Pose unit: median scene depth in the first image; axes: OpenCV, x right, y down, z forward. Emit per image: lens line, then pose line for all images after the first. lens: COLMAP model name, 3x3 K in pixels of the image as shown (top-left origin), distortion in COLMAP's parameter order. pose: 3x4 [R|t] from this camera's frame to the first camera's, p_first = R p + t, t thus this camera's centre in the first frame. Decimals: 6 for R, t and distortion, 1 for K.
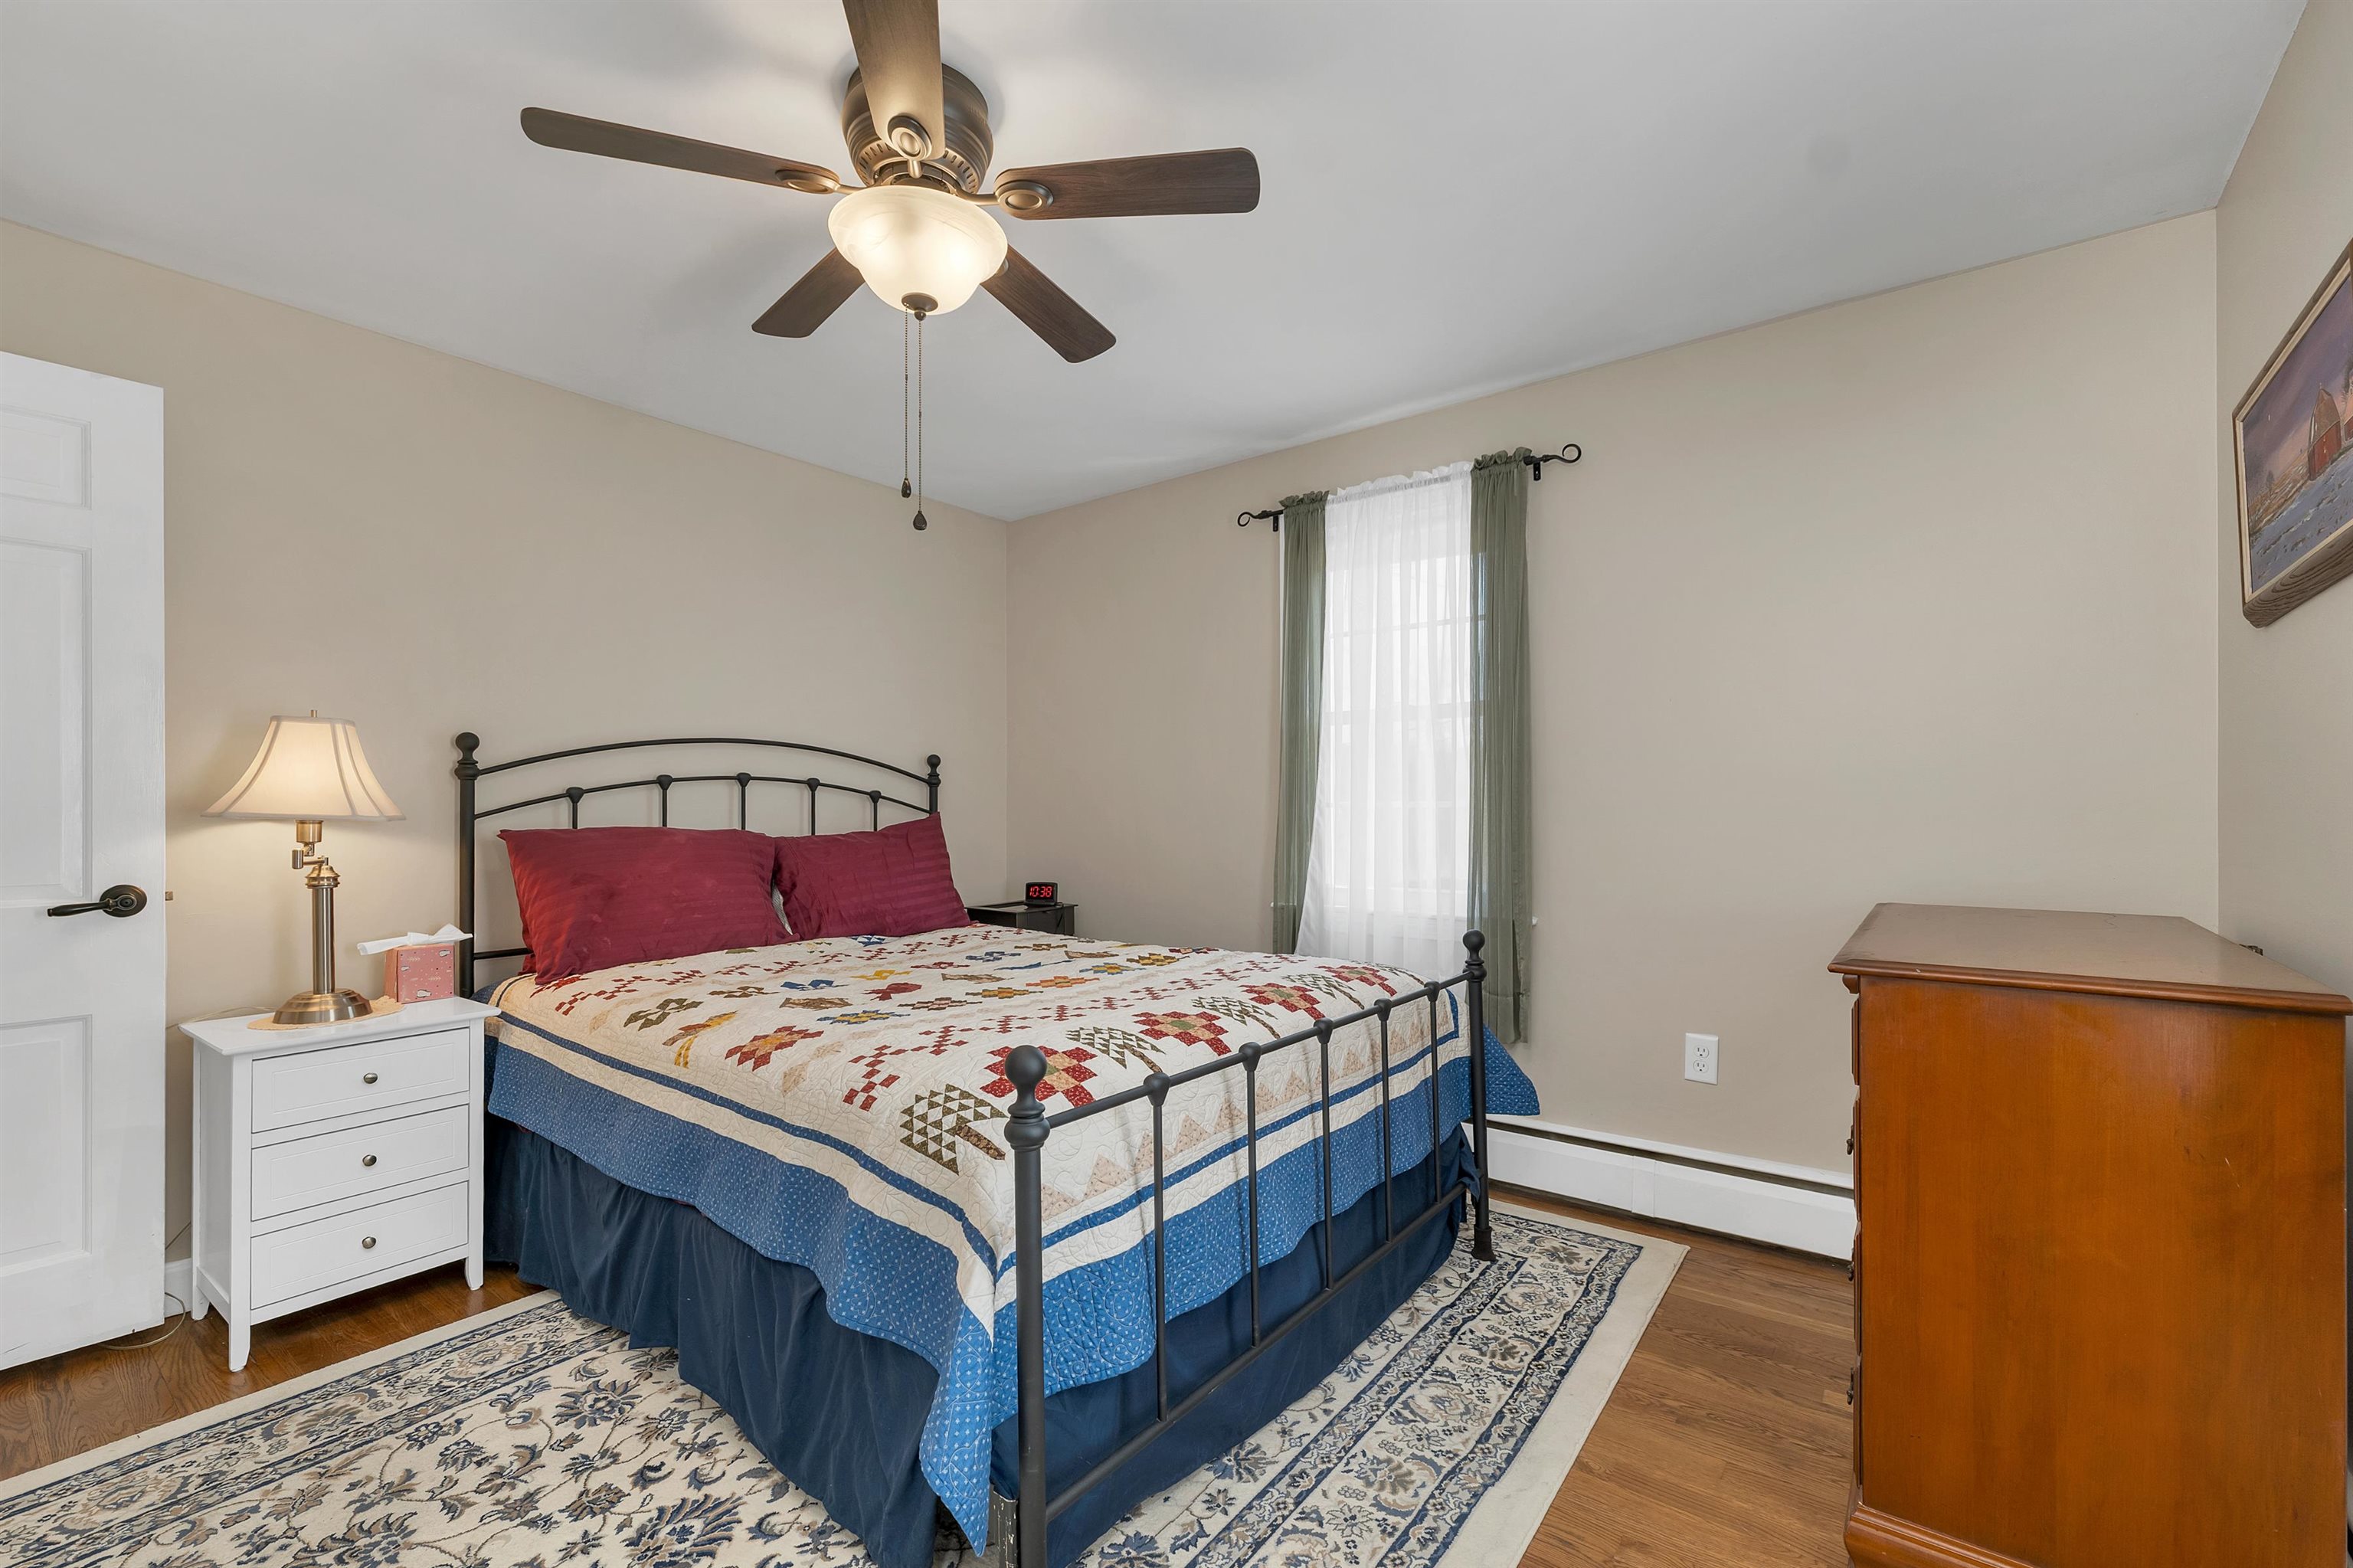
lens RADIAL K [[973.4, 0, 1182.0], [0, 973.4, 800.0], [0, 0, 1]] dist [0.000420, 0.000099]
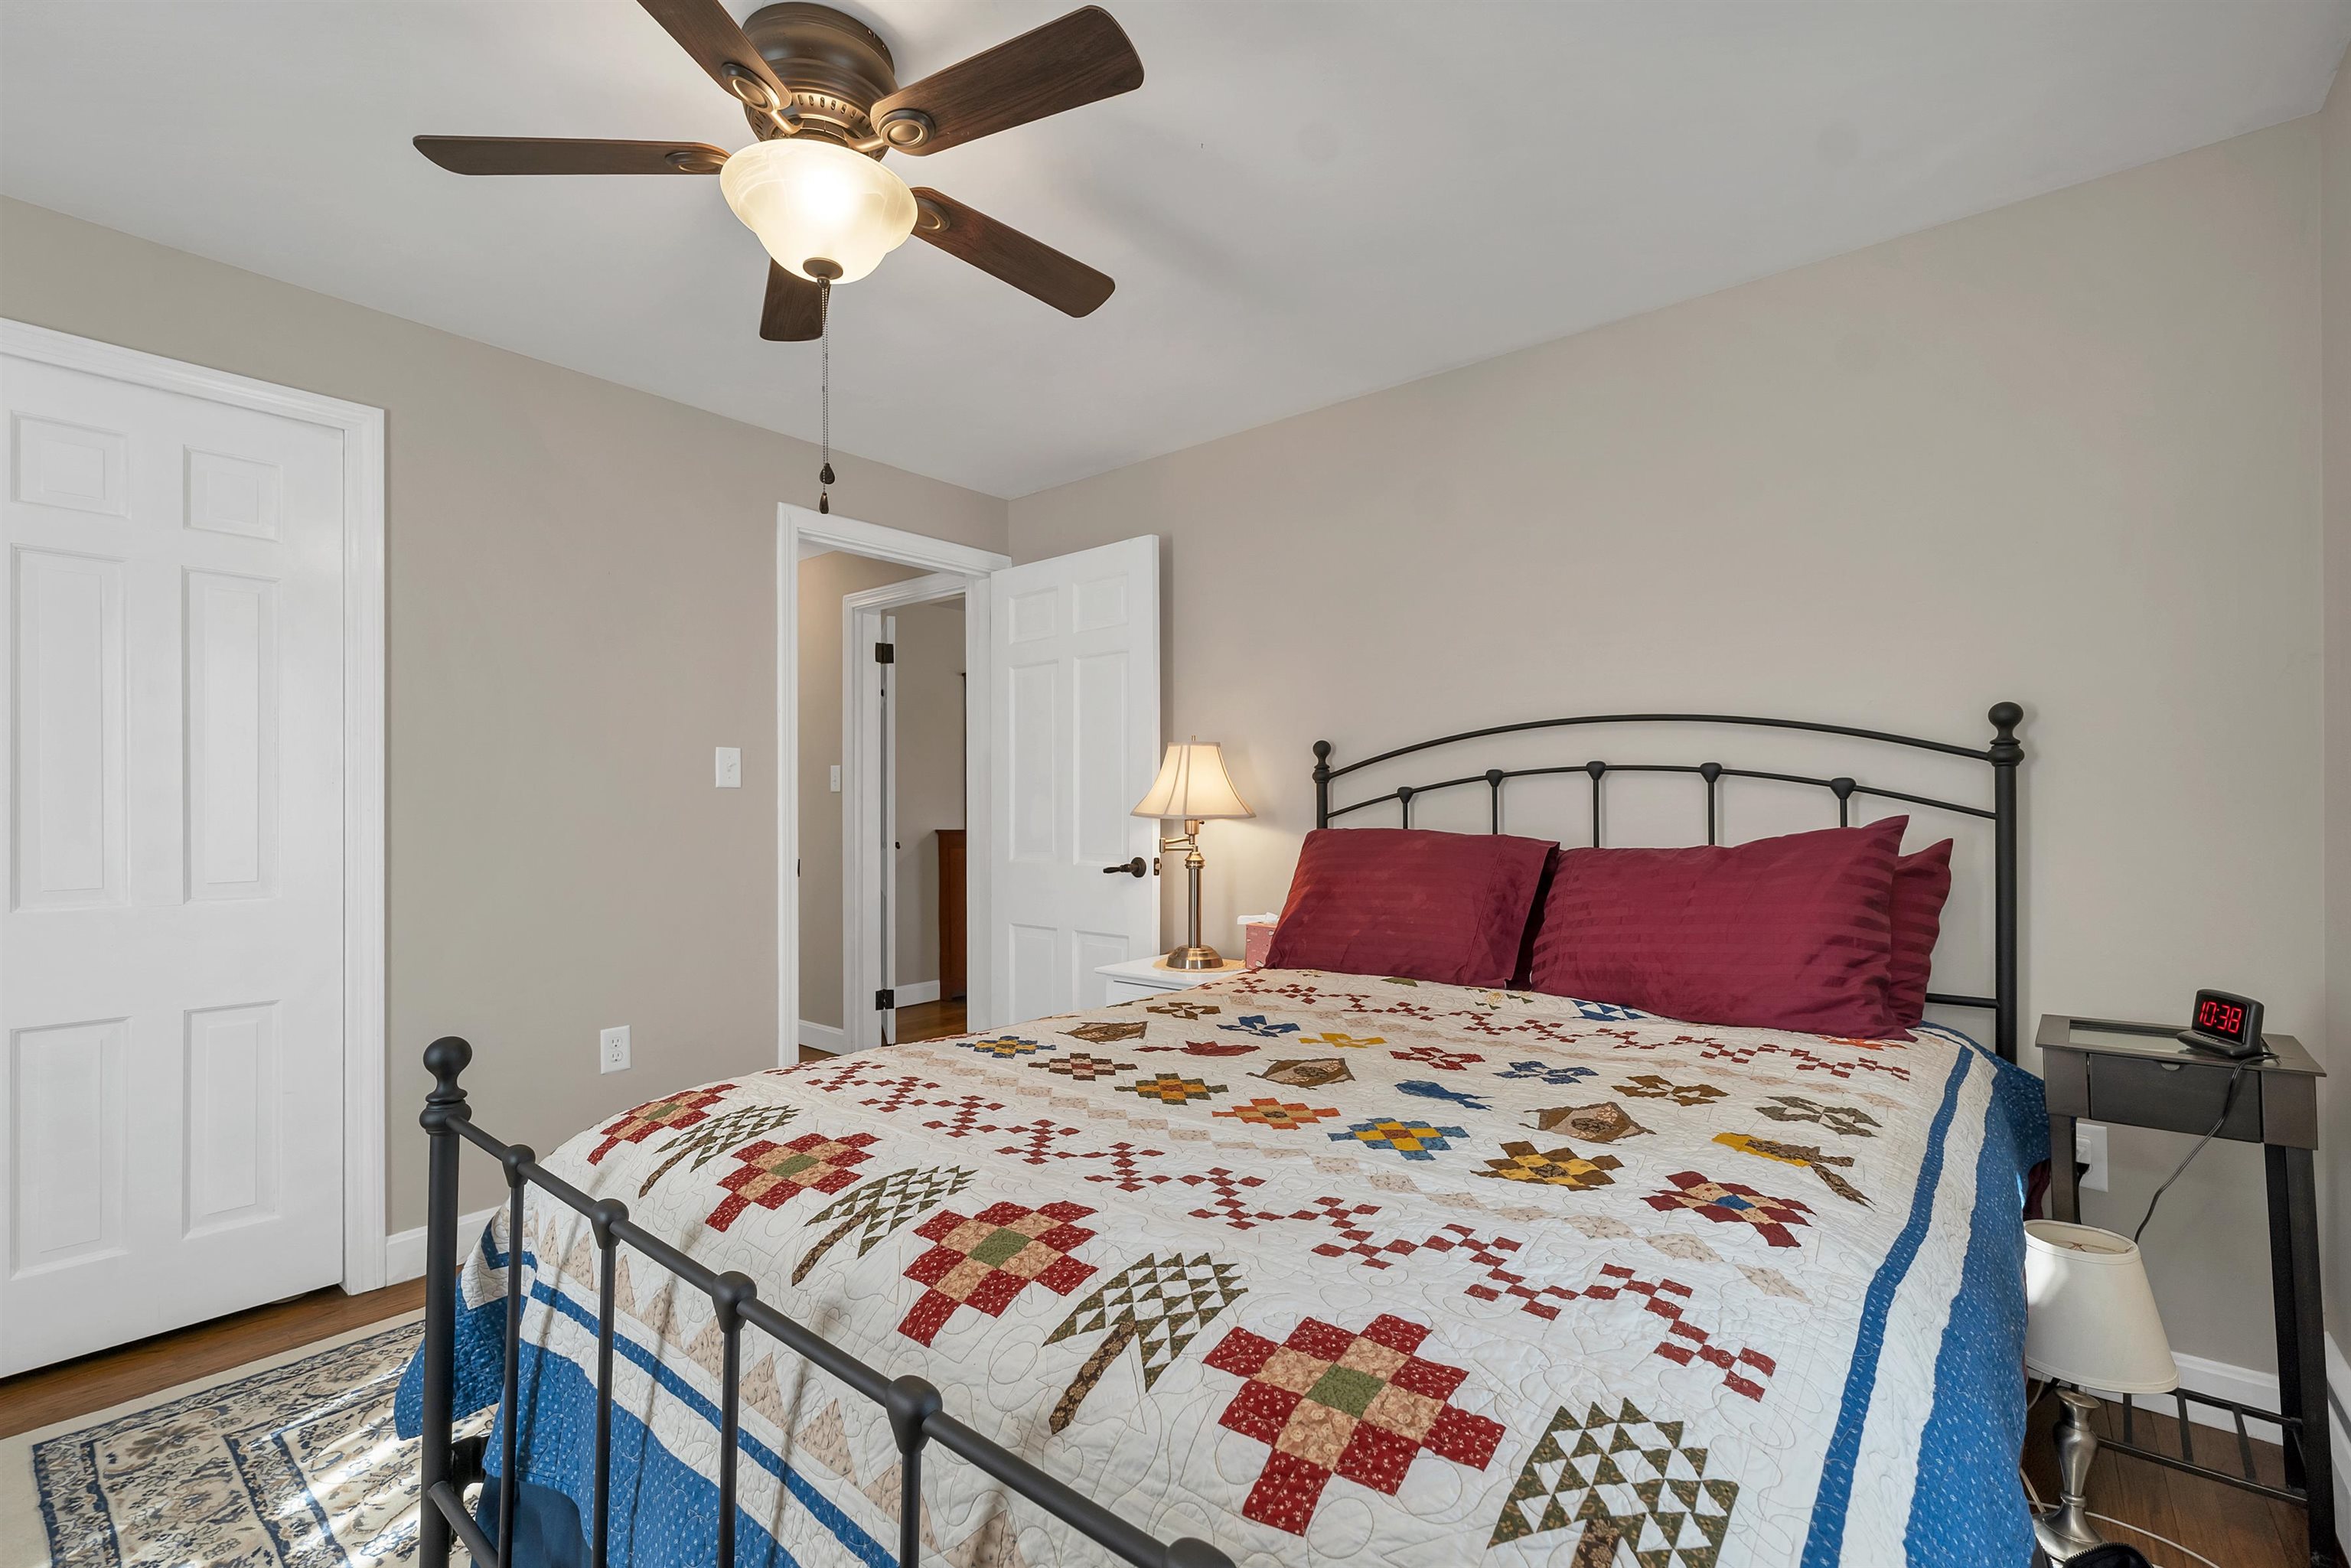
lens RADIAL K [[972.5, 0, 1181.0], [0, 972.5, 800.0], [0, 0, 1]] dist [0.000420, 0.000099]
pose [[0.003860, -0.009668, -0.999946, 0.354146], [0.008854, 0.999914, -0.009633, 0.007667], [0.999953, -0.008817, 0.003945, 0.779862]]
